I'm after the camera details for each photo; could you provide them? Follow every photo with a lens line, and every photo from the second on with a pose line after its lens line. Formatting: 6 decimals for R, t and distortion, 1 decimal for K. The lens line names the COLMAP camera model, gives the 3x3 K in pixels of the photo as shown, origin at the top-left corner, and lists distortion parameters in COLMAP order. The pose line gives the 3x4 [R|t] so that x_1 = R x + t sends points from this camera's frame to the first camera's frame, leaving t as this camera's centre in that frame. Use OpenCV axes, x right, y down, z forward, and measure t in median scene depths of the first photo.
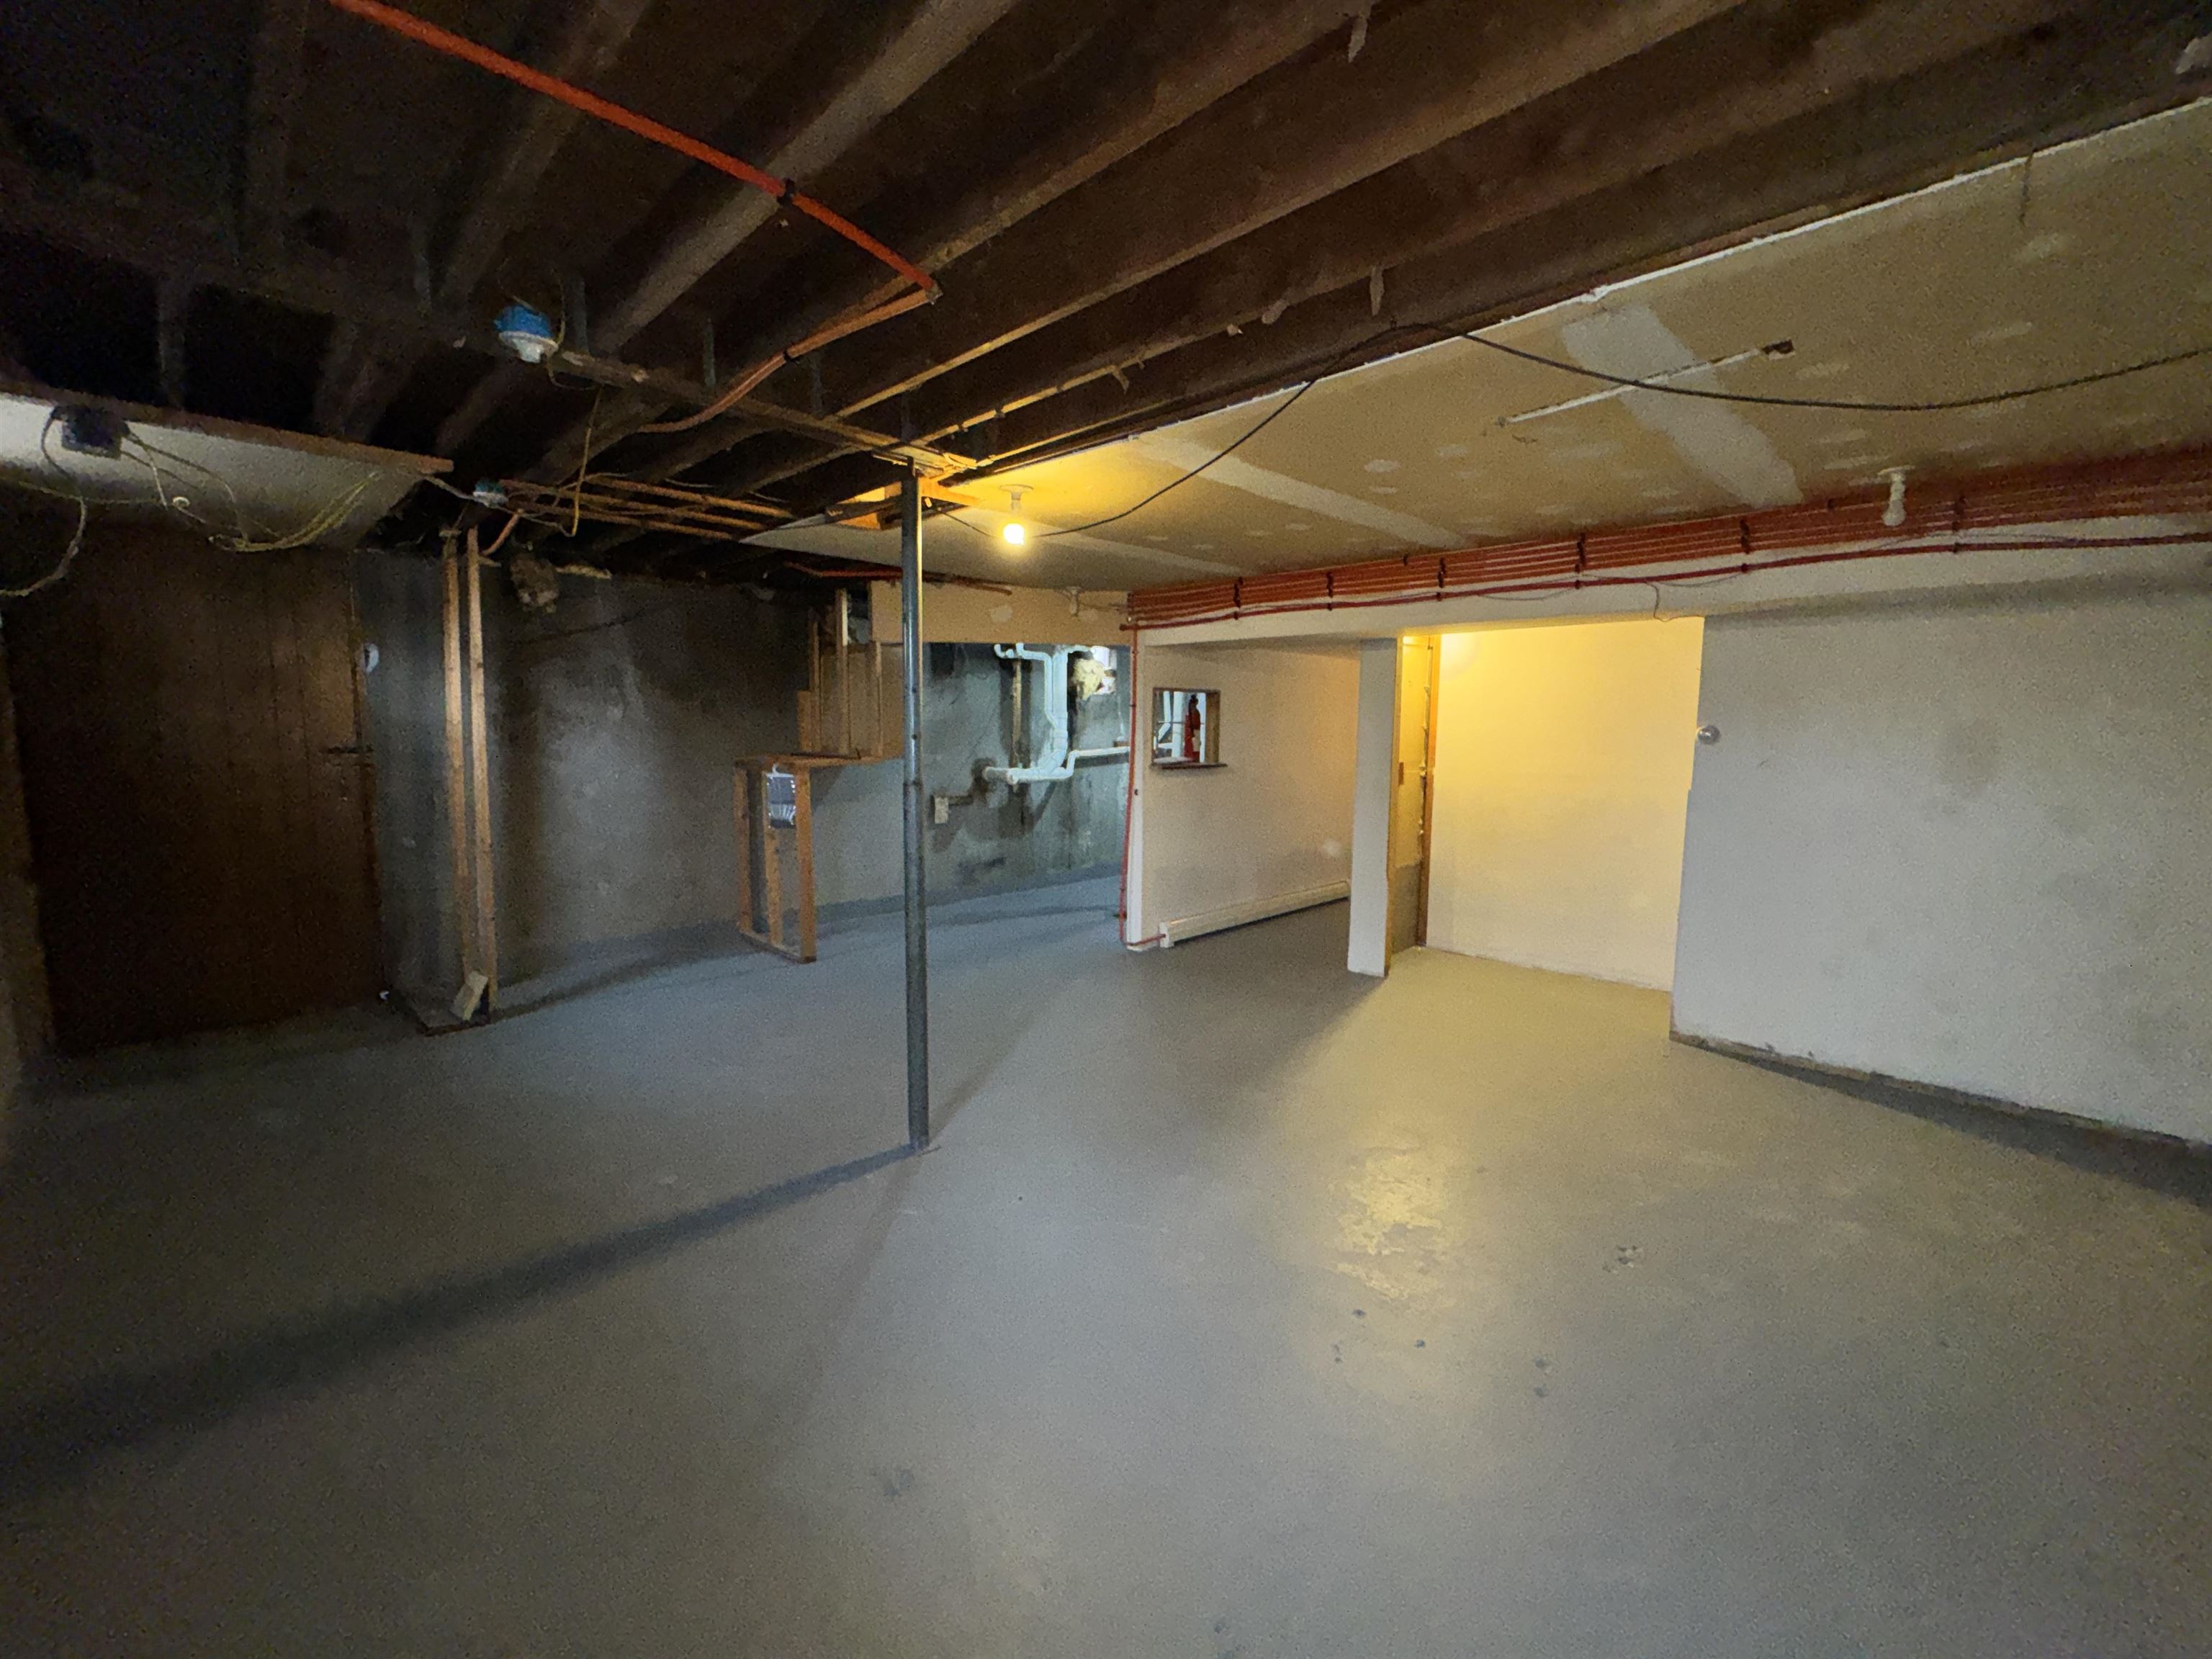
lens RADIAL K [[886.5, 0, 1101.4], [0, 886.5, 812.6], [0, 0, 1]] dist [-0.003020, 0.000913]
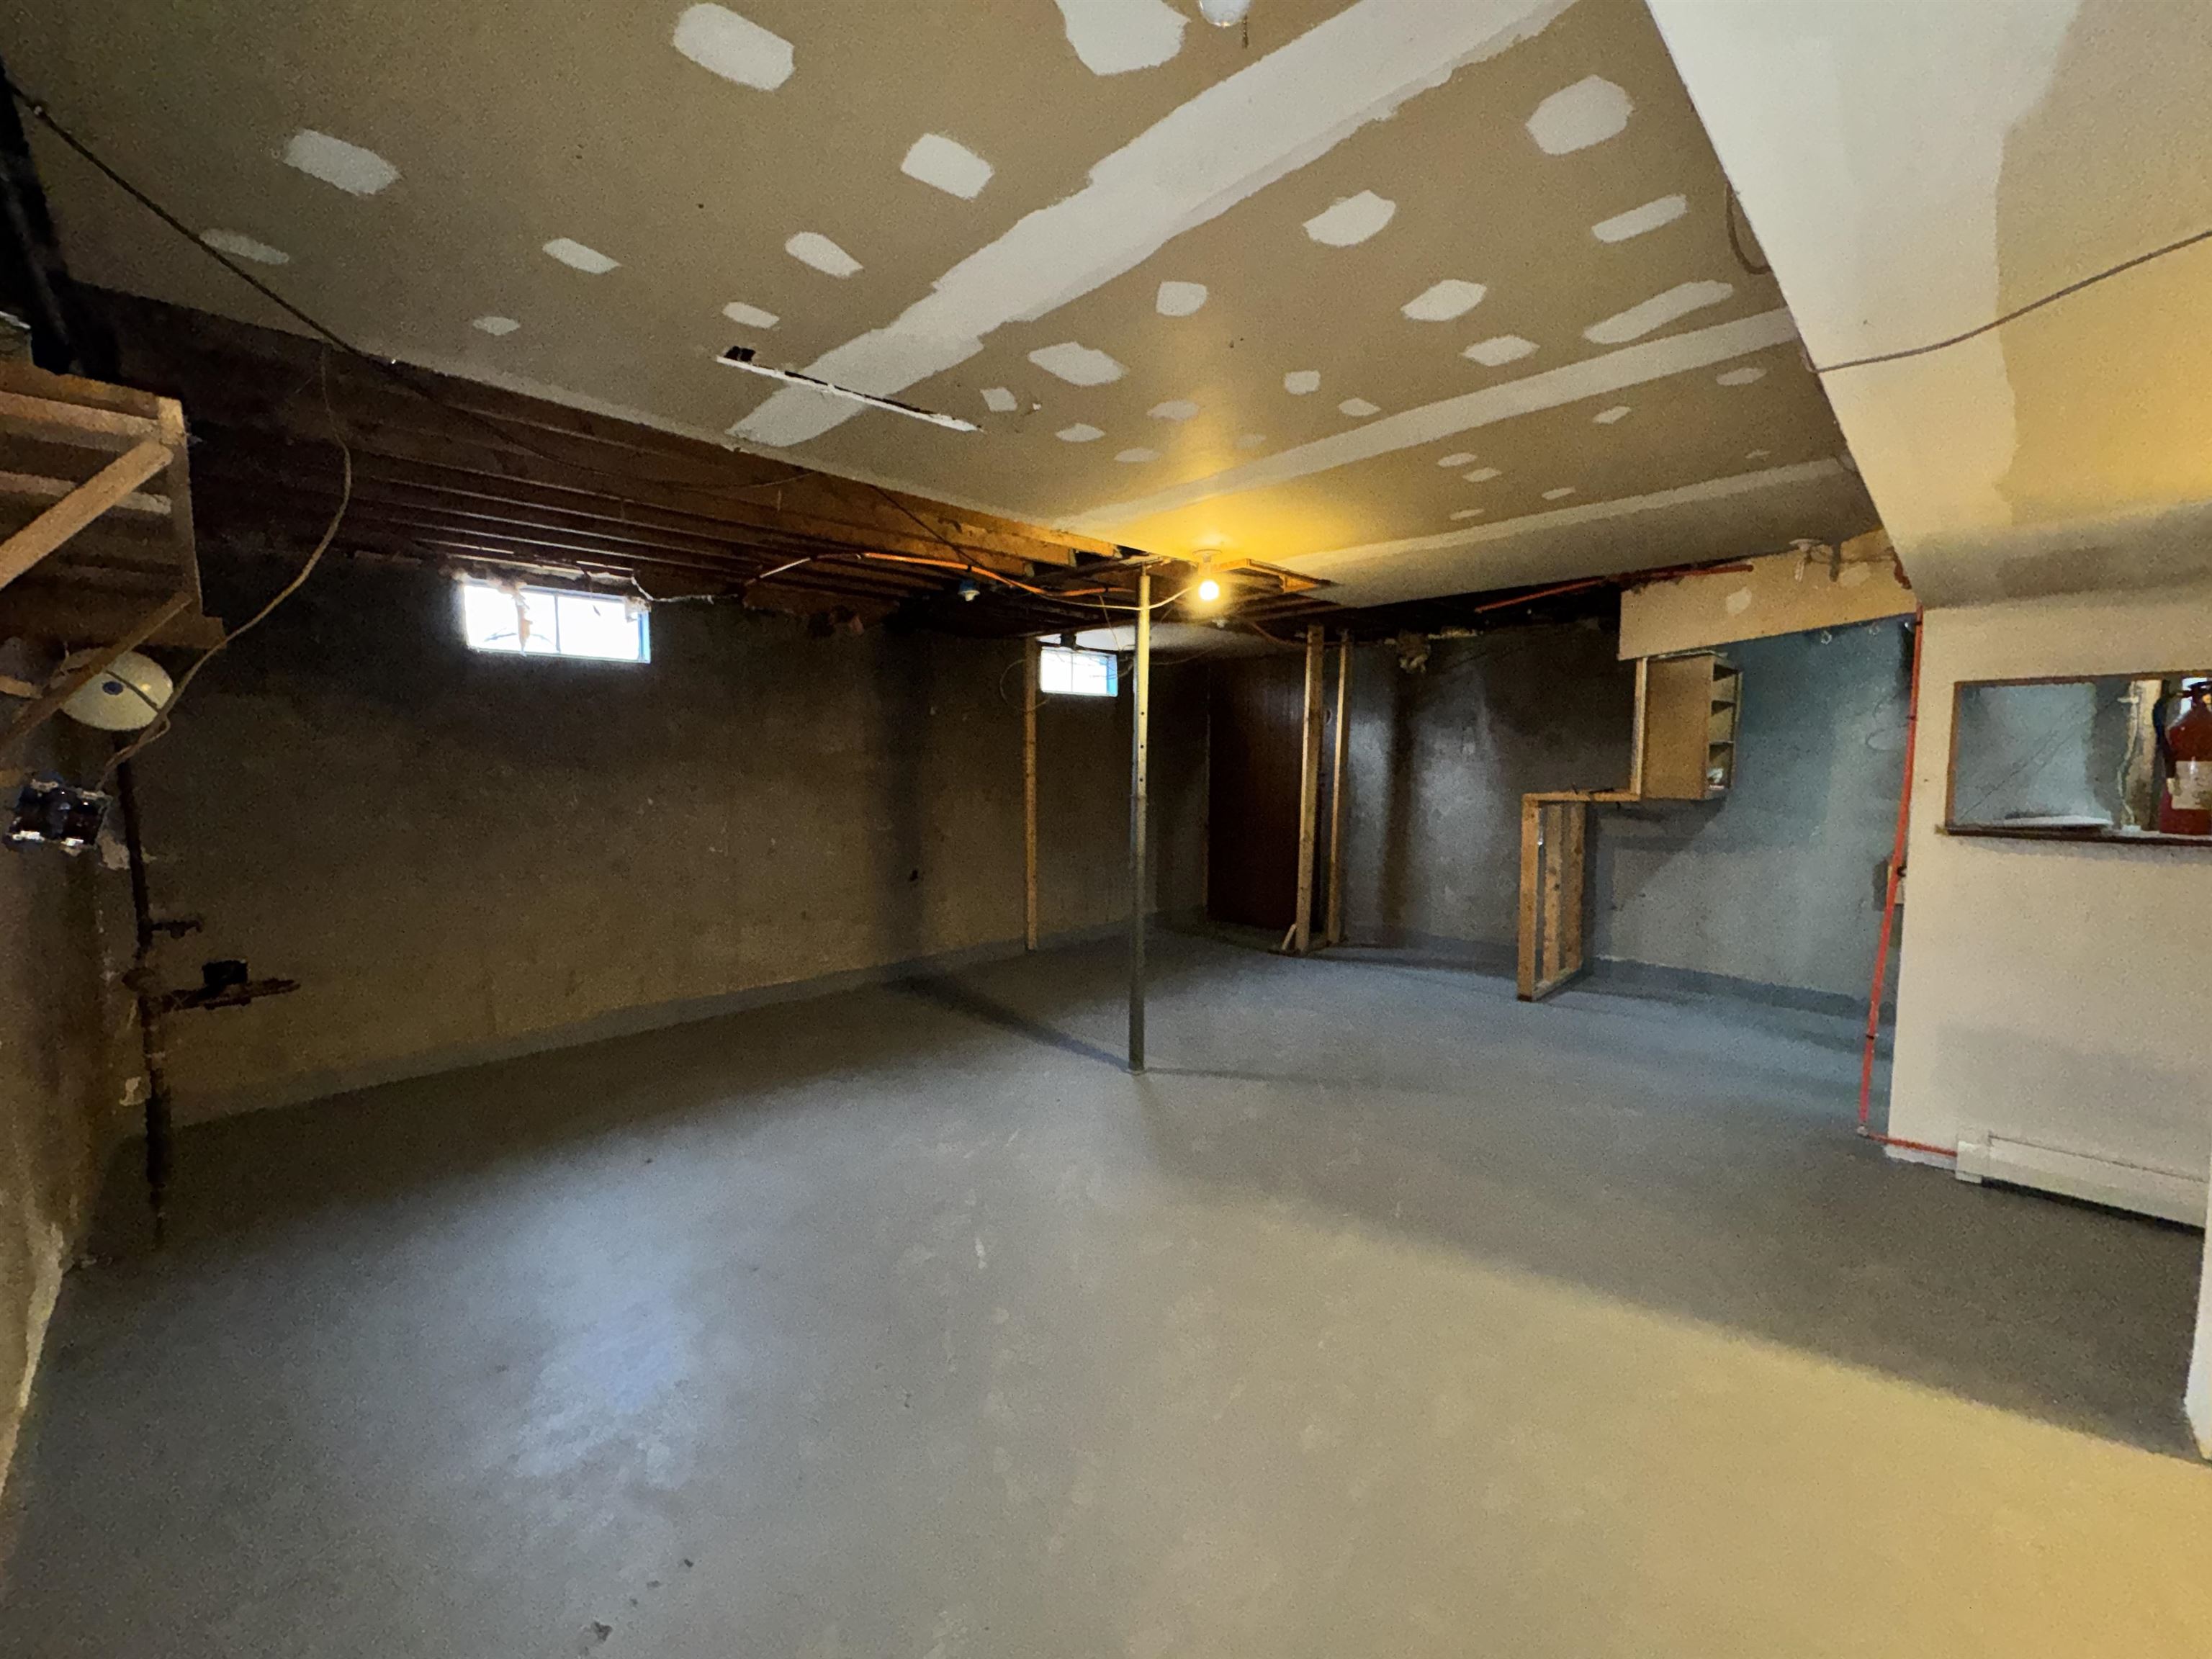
lens RADIAL K [[886.5, 0, 1107.5], [0, 886.5, 828.9], [0, 0, 1]] dist [-0.003020, 0.000913]
pose [[-0.005974, 0.073864, -0.997250, 0.476221], [-0.095412, 0.992676, 0.074097, -0.035680], [0.995420, 0.095592, 0.001117, 0.394203]]
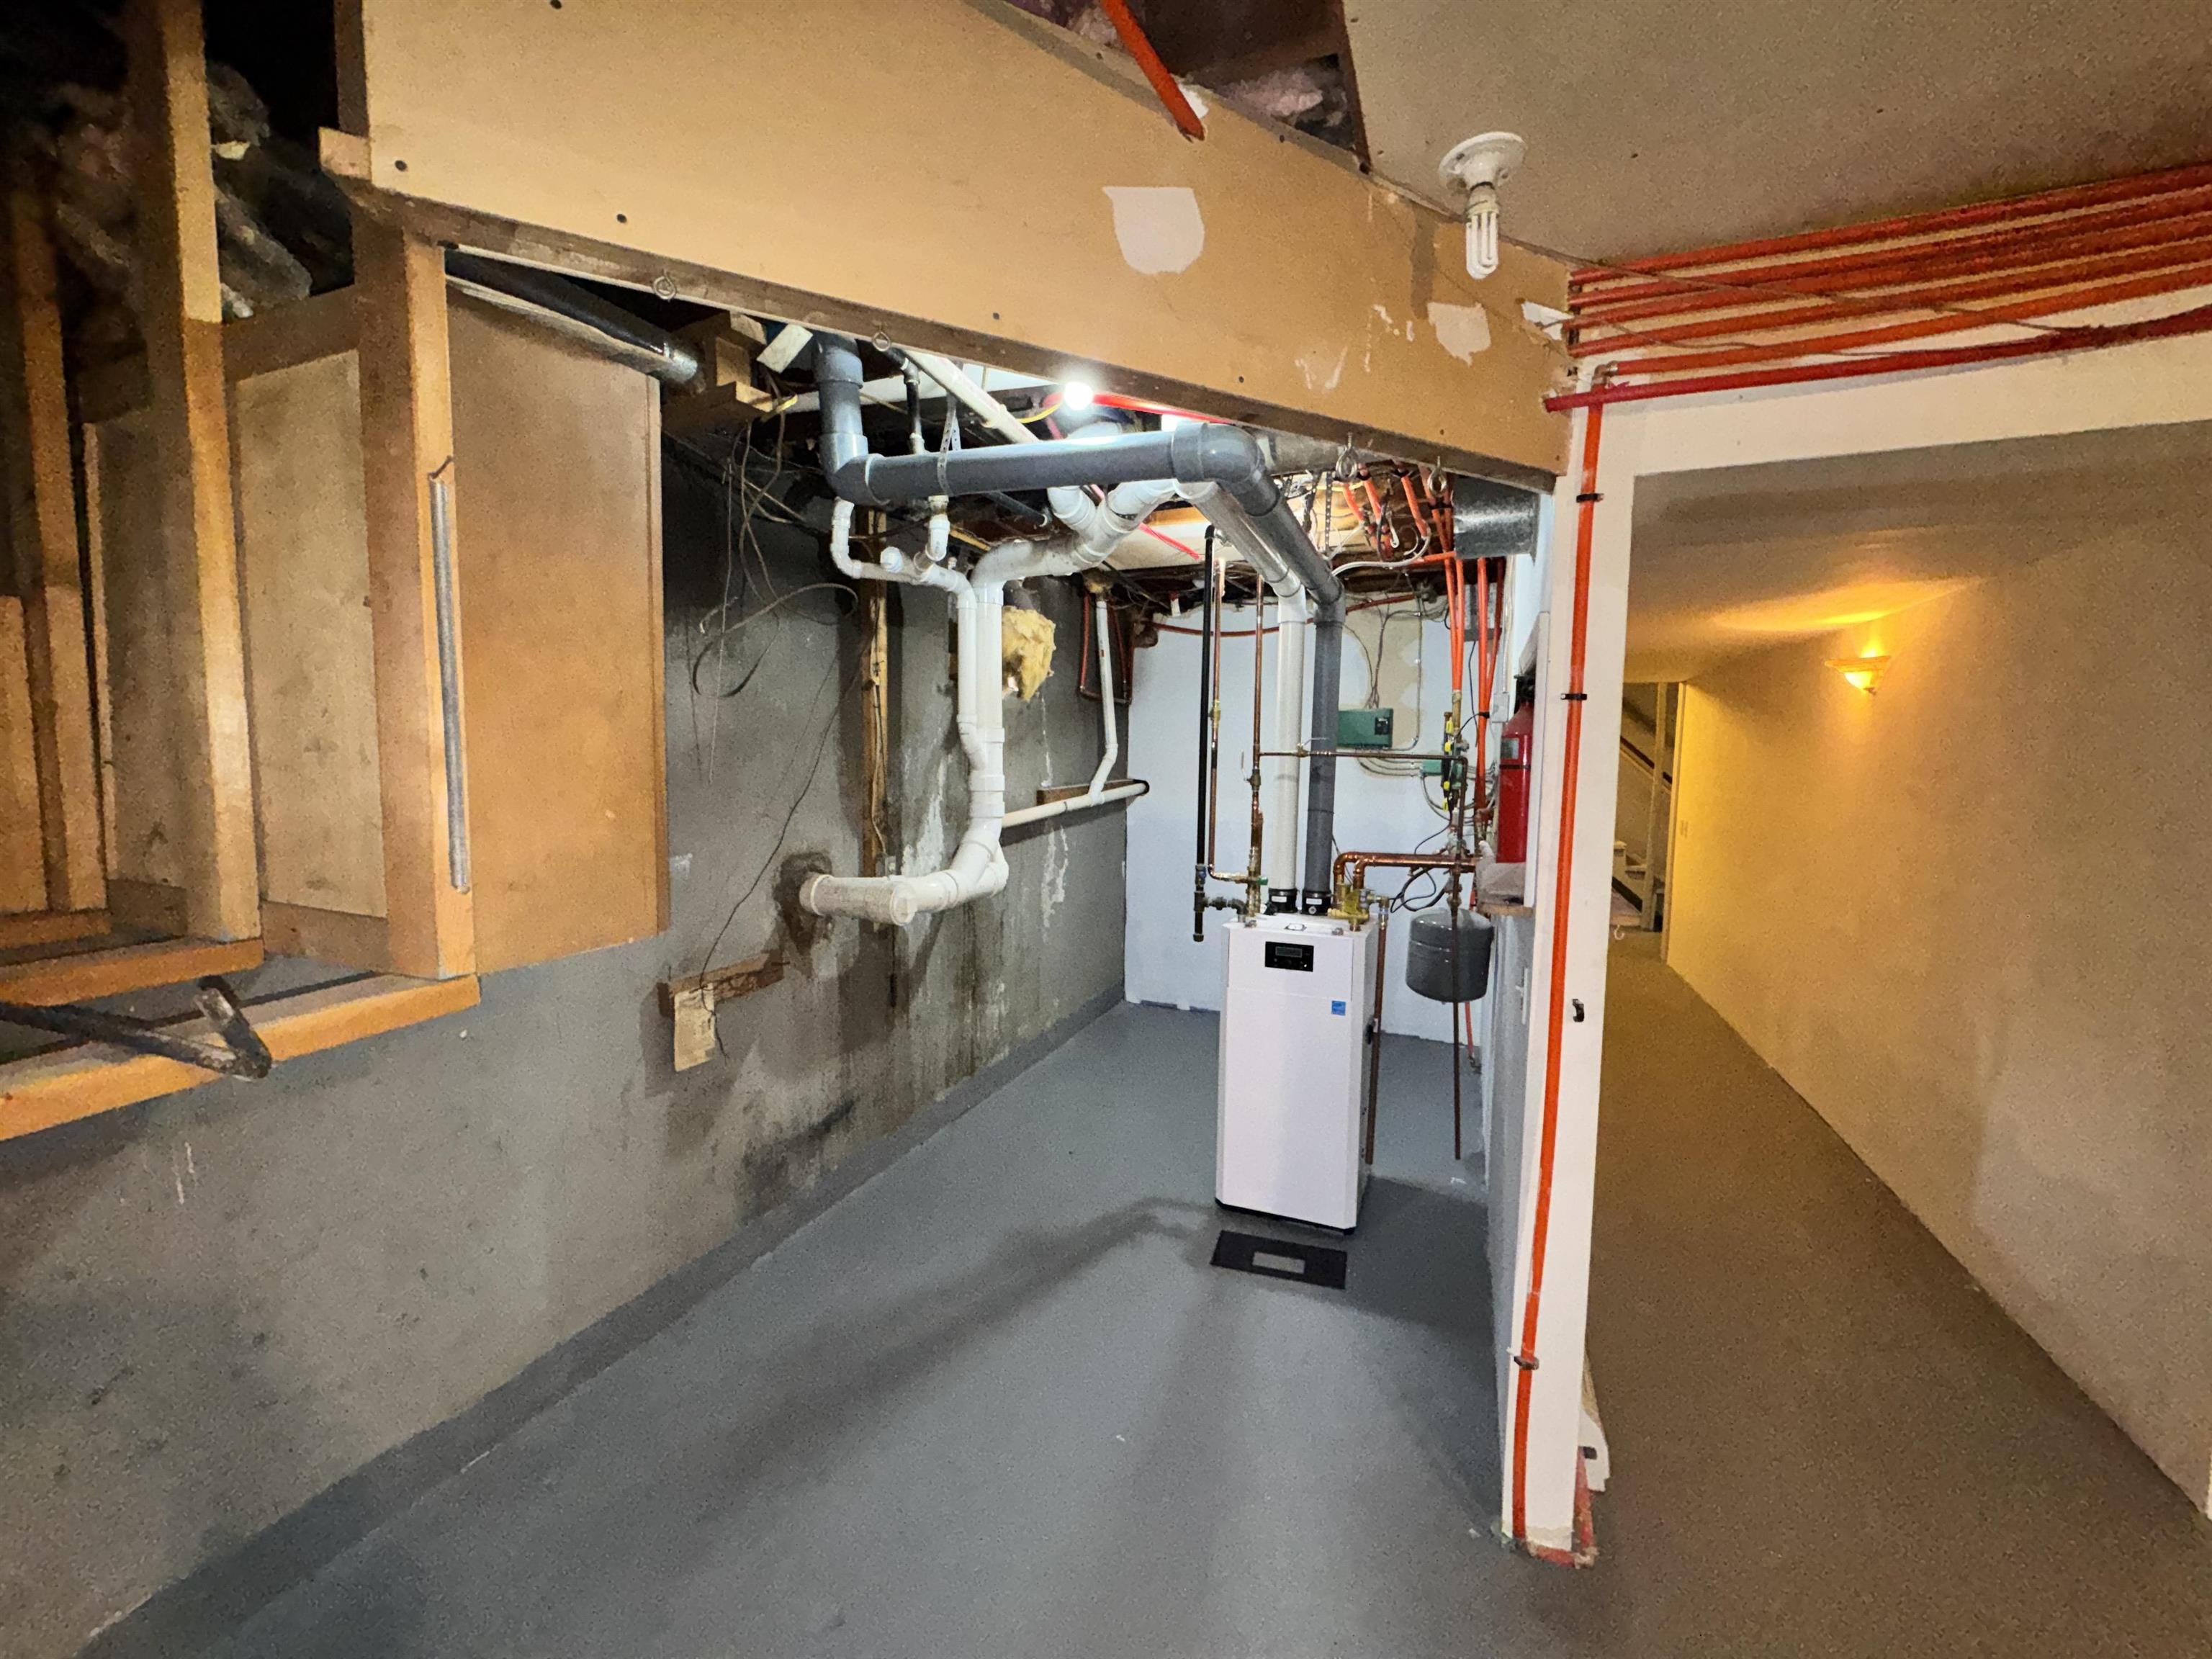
lens RADIAL K [[886.5, 0, 1101.9], [0, 886.5, 835.7], [0, 0, 1]] dist [-0.003020, 0.000913]
pose [[0.925729, -0.037969, 0.376276, -0.157293], [0.038947, 0.999229, 0.005009, -0.066051], [-0.376176, 0.010018, 0.926494, 0.625480]]
